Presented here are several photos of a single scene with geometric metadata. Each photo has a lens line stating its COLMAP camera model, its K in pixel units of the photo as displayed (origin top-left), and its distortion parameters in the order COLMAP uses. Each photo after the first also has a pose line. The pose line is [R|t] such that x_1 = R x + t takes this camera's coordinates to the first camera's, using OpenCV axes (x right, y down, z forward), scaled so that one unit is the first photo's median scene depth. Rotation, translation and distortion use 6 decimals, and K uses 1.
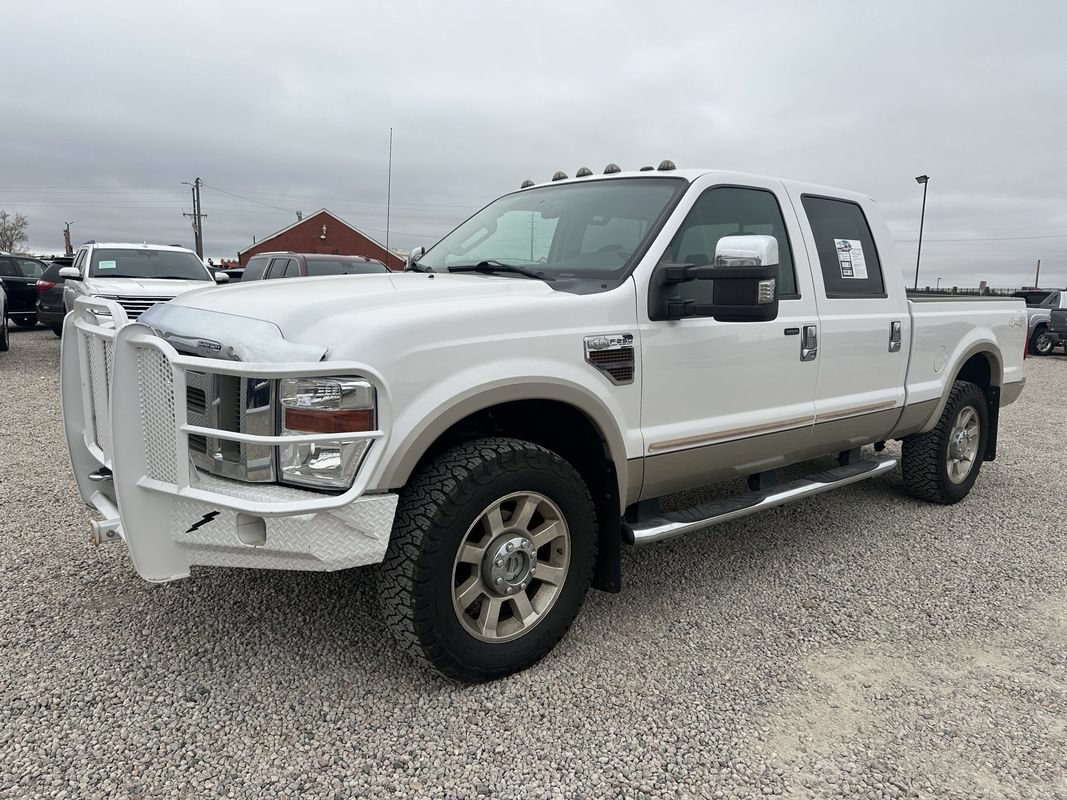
lens RADIAL K [[701.2, 0, 530.9], [0, 701.2, 405.4], [0, 0, 1]] dist [0.137591, -0.193719]
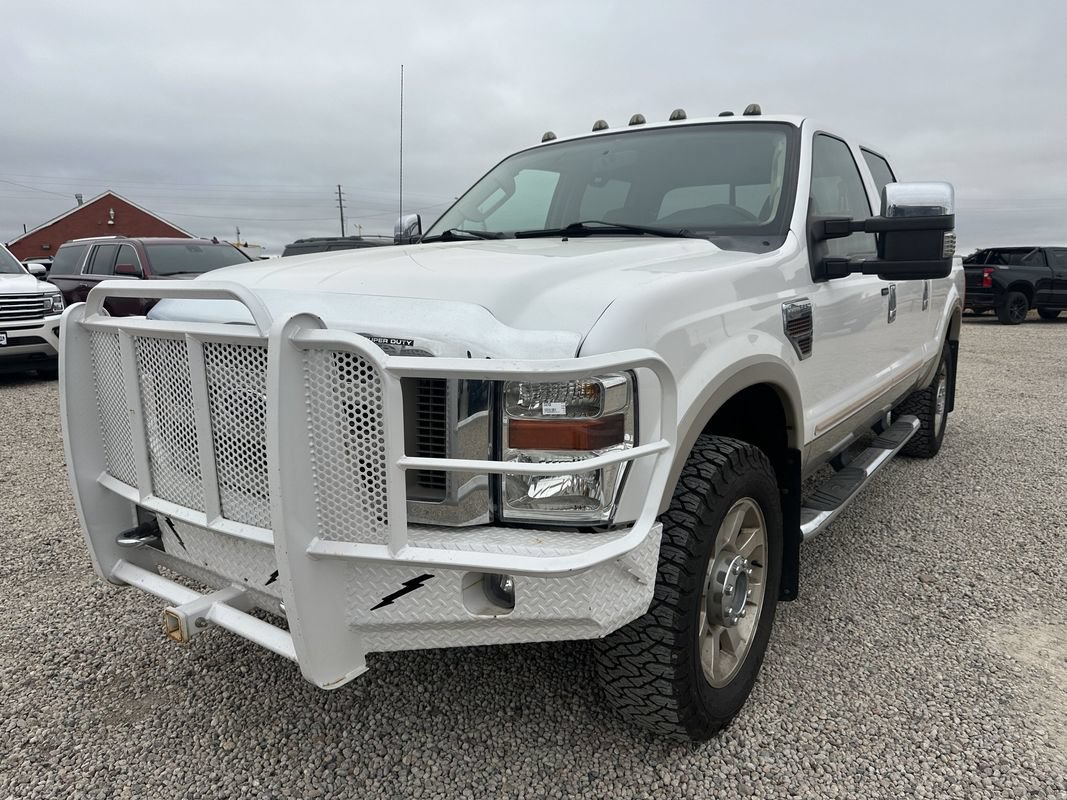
lens RADIAL K [[714.4, 0, 532.5], [0, 714.4, 406.2], [0, 0, 1]] dist [0.088248, -0.115031]
pose [[0.970505, -0.081562, 0.226863, -0.465173], [0.076038, 0.996559, 0.032997, -0.031517], [-0.228774, -0.014773, 0.973368, 0.276048]]
